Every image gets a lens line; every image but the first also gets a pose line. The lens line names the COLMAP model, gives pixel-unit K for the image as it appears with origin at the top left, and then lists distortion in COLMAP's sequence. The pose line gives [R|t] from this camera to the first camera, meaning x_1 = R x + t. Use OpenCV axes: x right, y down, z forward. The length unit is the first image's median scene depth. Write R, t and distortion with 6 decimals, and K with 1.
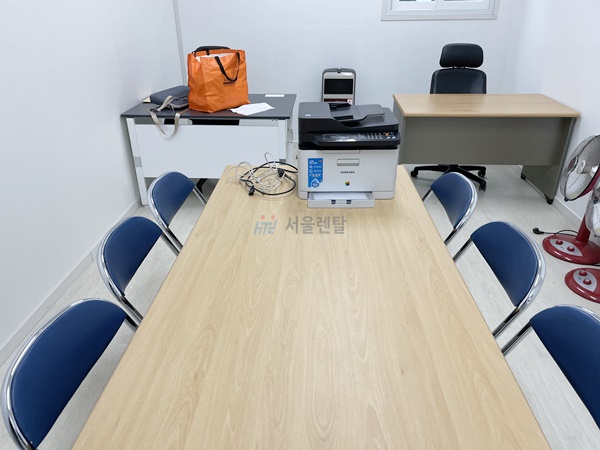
lens RADIAL K [[452.3, 0, 296.8], [0, 452.3, 226.8], [0, 0, 1]] dist [0.083574, -0.113177]
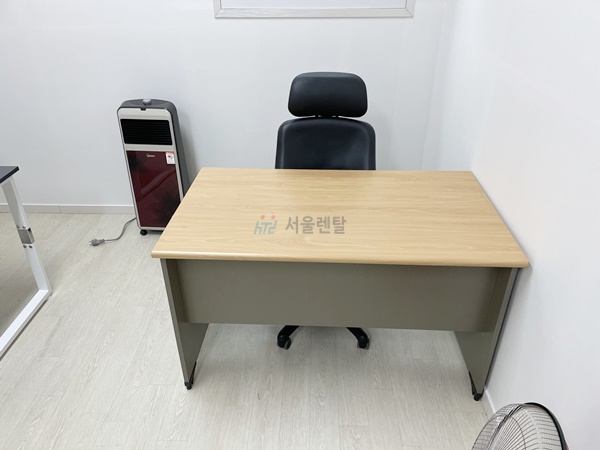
lens RADIAL K [[452.3, 0, 304.2], [0, 452.3, 228.4], [0, 0, 1]] dist [0.083574, -0.113177]
pose [[0.999691, -0.007484, 0.023691, 0.377868], [0.005838, 0.997615, 0.068778, -0.304244], [-0.024149, -0.068618, 0.997351, 0.547578]]
